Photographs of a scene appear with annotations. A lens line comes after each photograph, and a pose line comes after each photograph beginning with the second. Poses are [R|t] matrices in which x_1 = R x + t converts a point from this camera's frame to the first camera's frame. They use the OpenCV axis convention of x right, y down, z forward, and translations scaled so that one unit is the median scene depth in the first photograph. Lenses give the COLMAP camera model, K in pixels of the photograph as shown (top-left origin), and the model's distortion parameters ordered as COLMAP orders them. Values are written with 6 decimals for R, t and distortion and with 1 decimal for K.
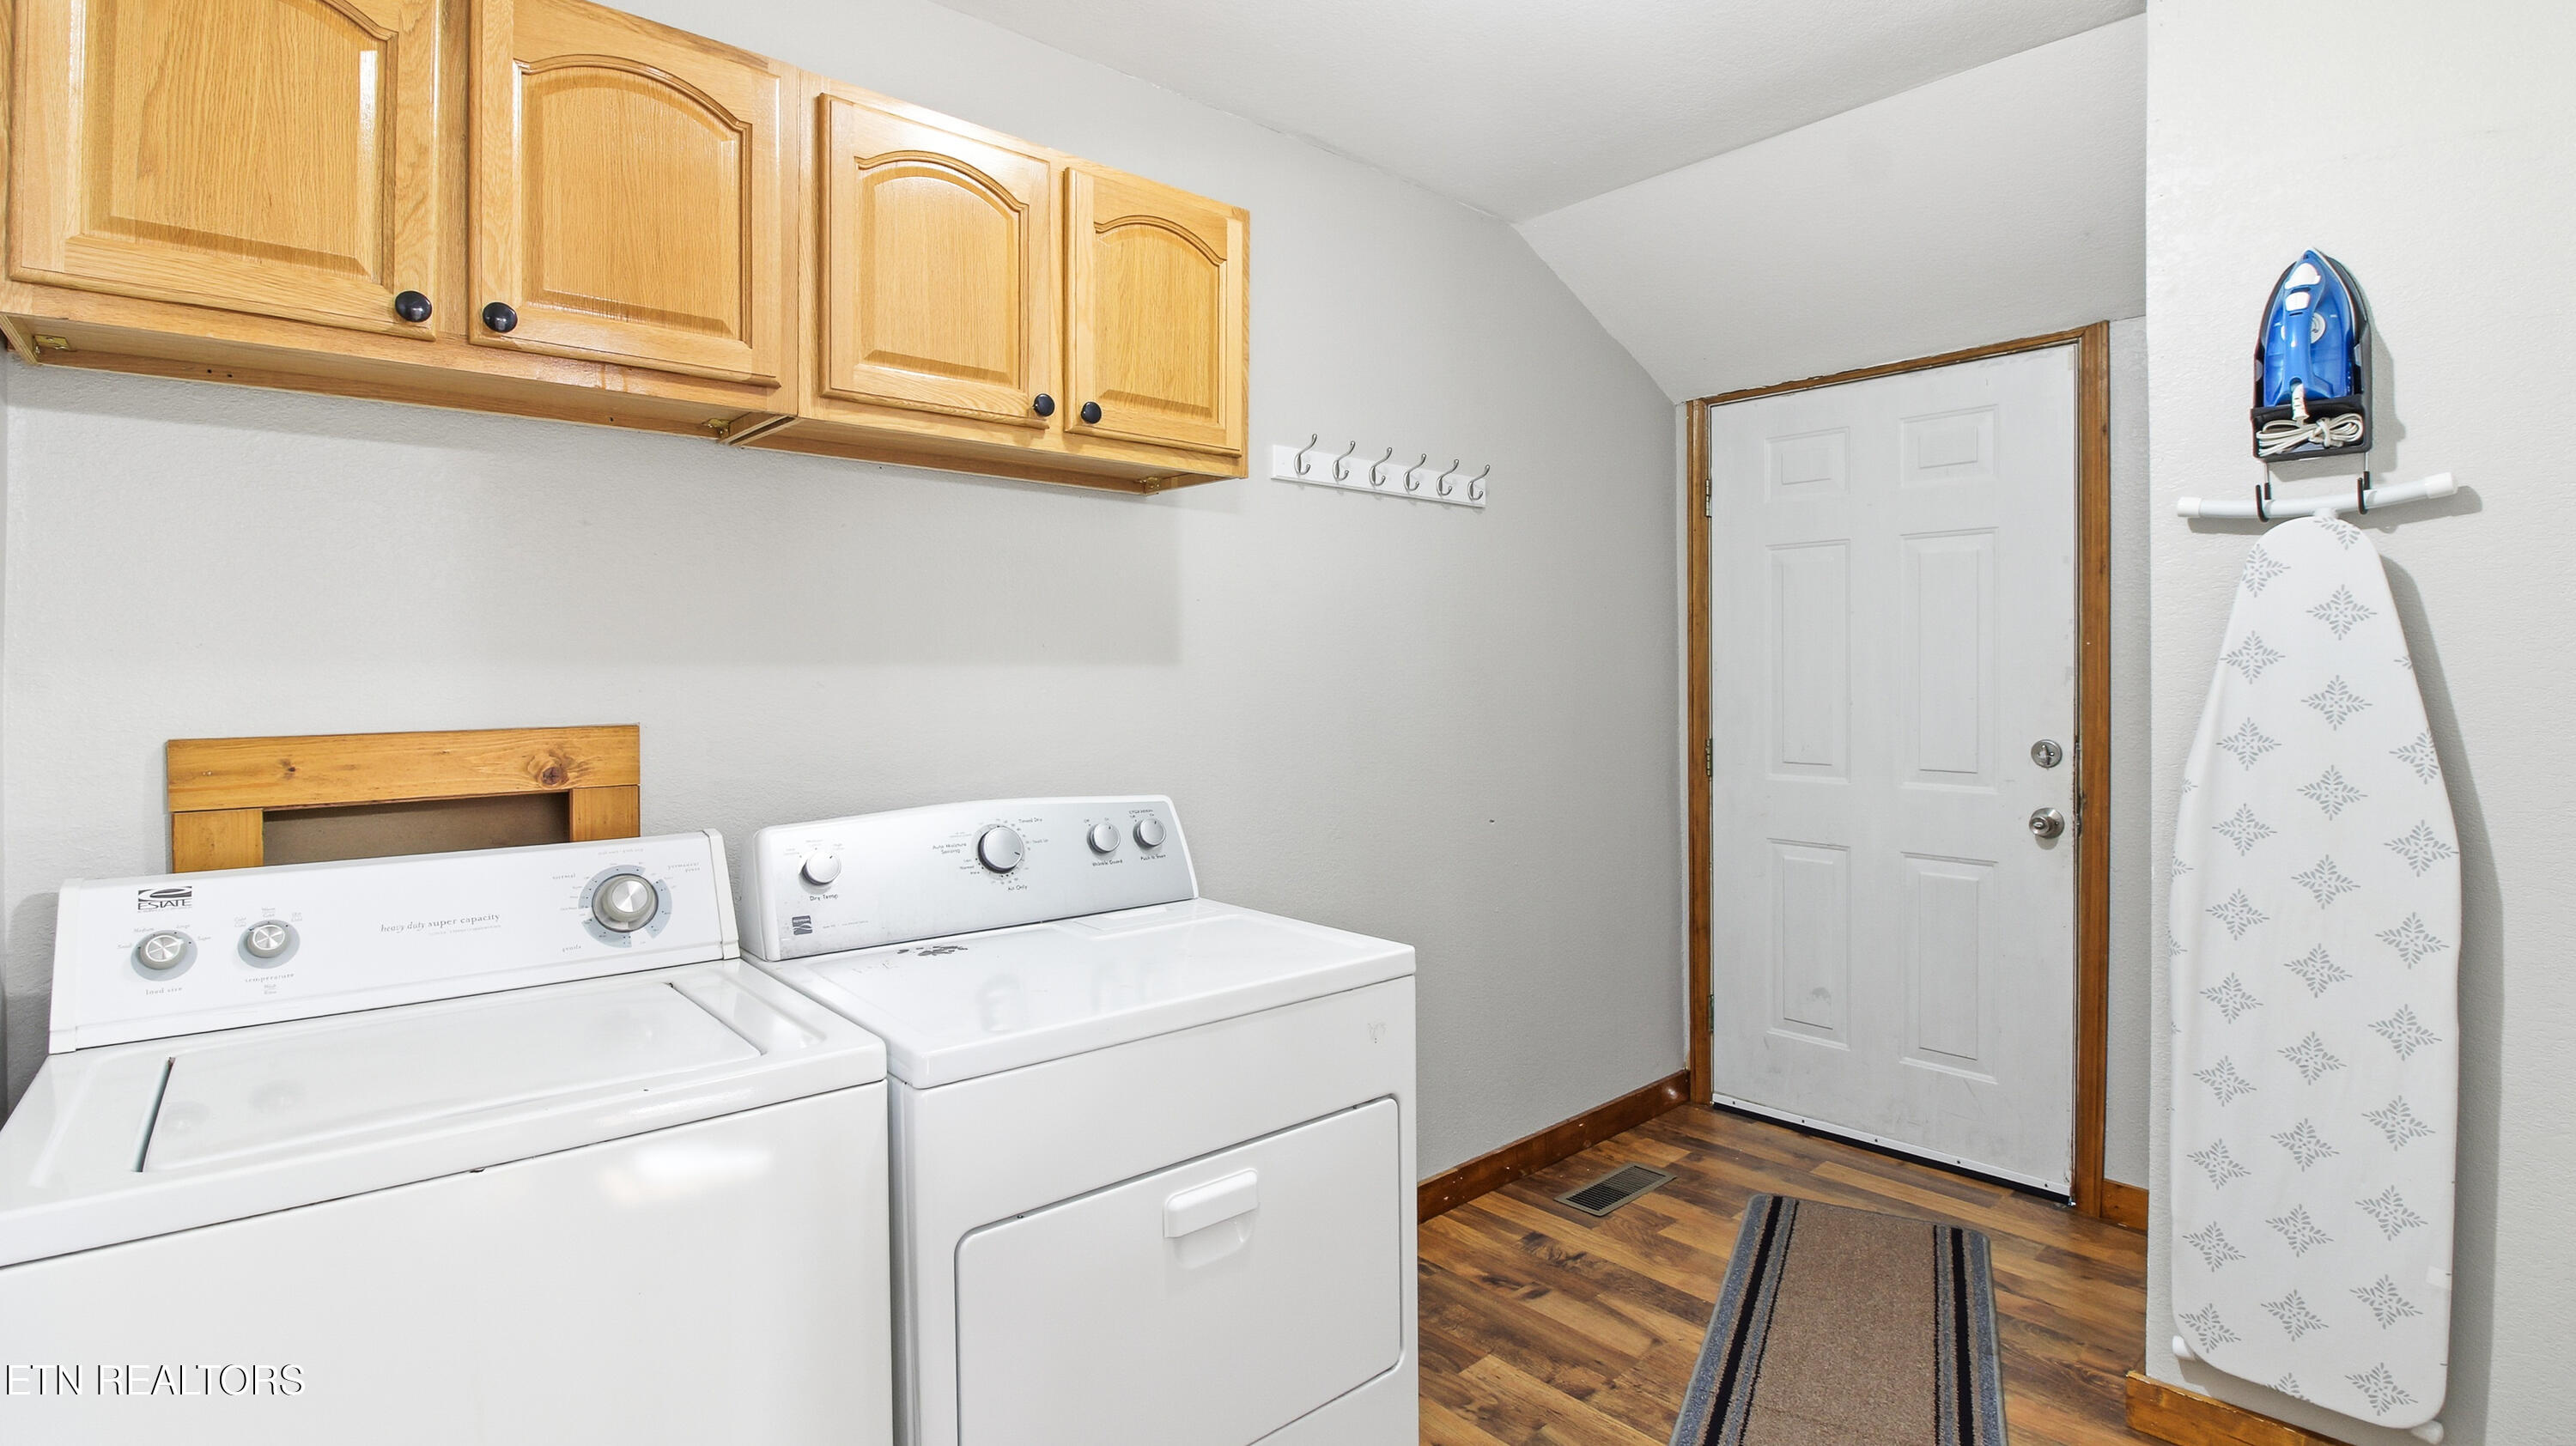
lens RADIAL K [[1223.6, 0, 1280.0], [0, 1223.6, 704.6], [0, 0, 1]] dist [-0.006335, -0.000693]
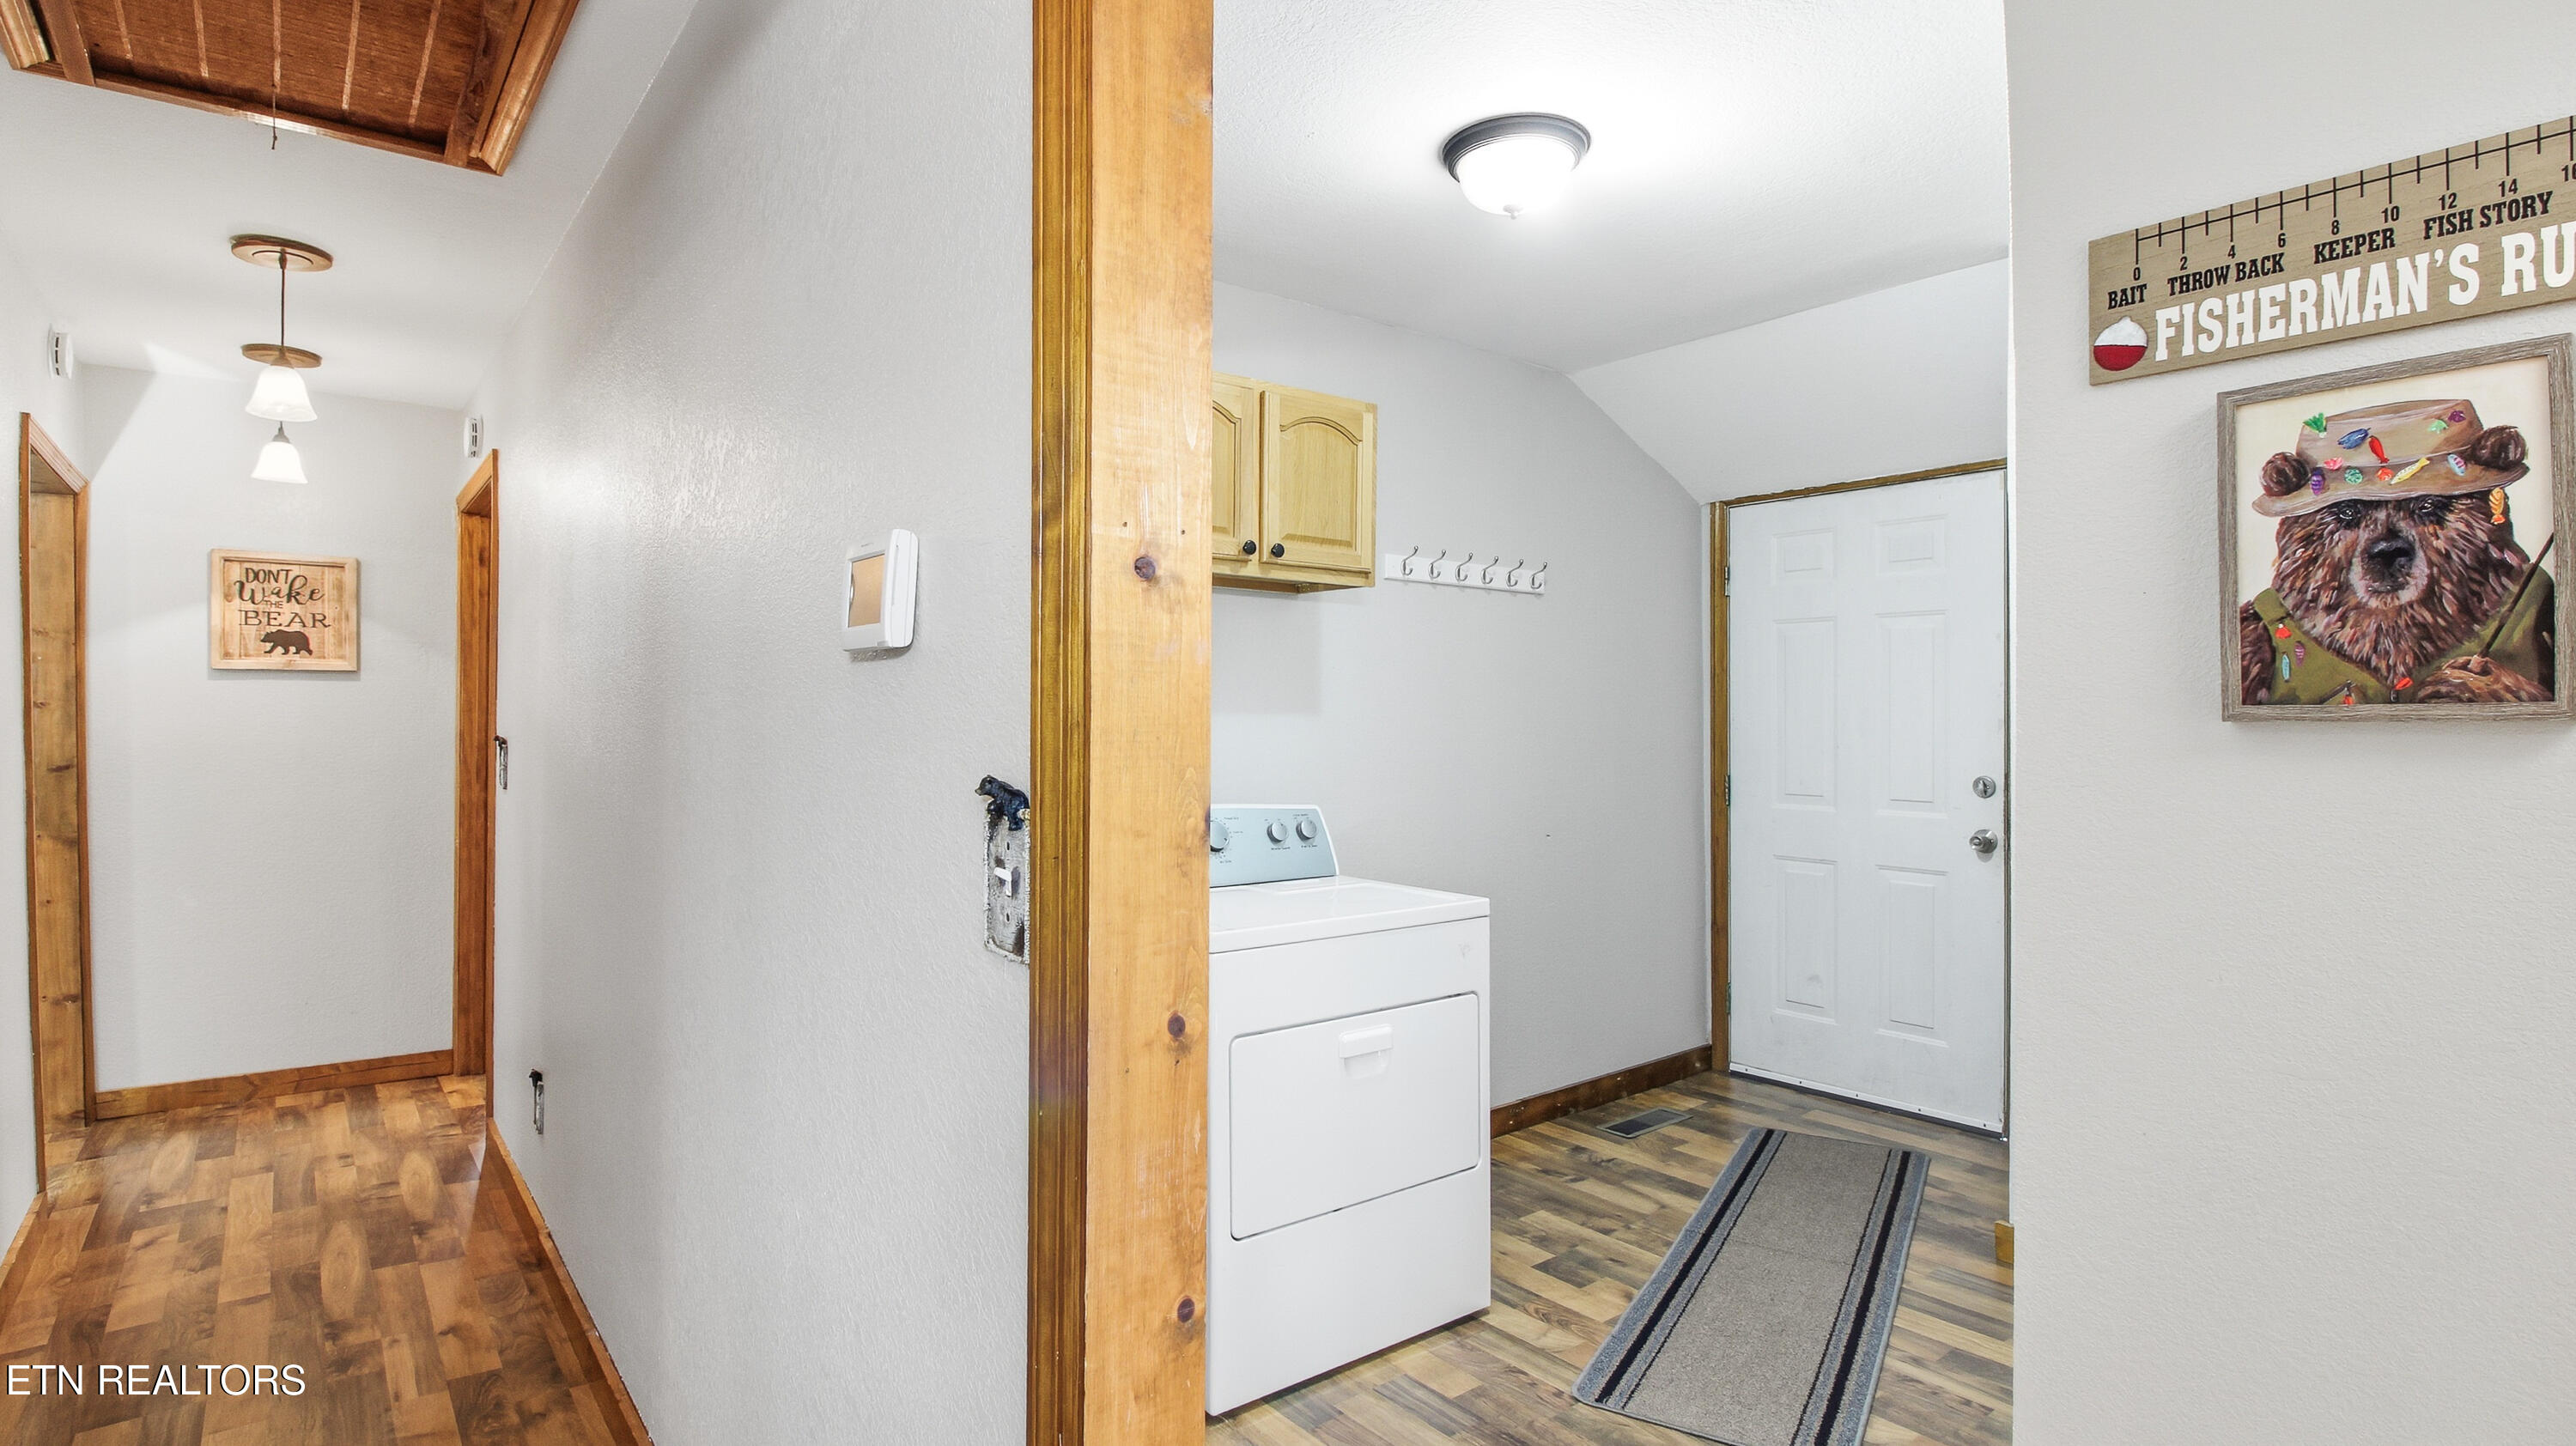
lens RADIAL K [[1223.6, 0, 1293.9], [0, 1223.6, 723.0], [0, 0, 1]] dist [-0.006335, -0.000693]
pose [[0.998887, 0.006822, -0.046675, -0.042165], [-0.007832, 0.999739, -0.021484, 0.006977], [0.046517, 0.021826, 0.998679, -0.359135]]
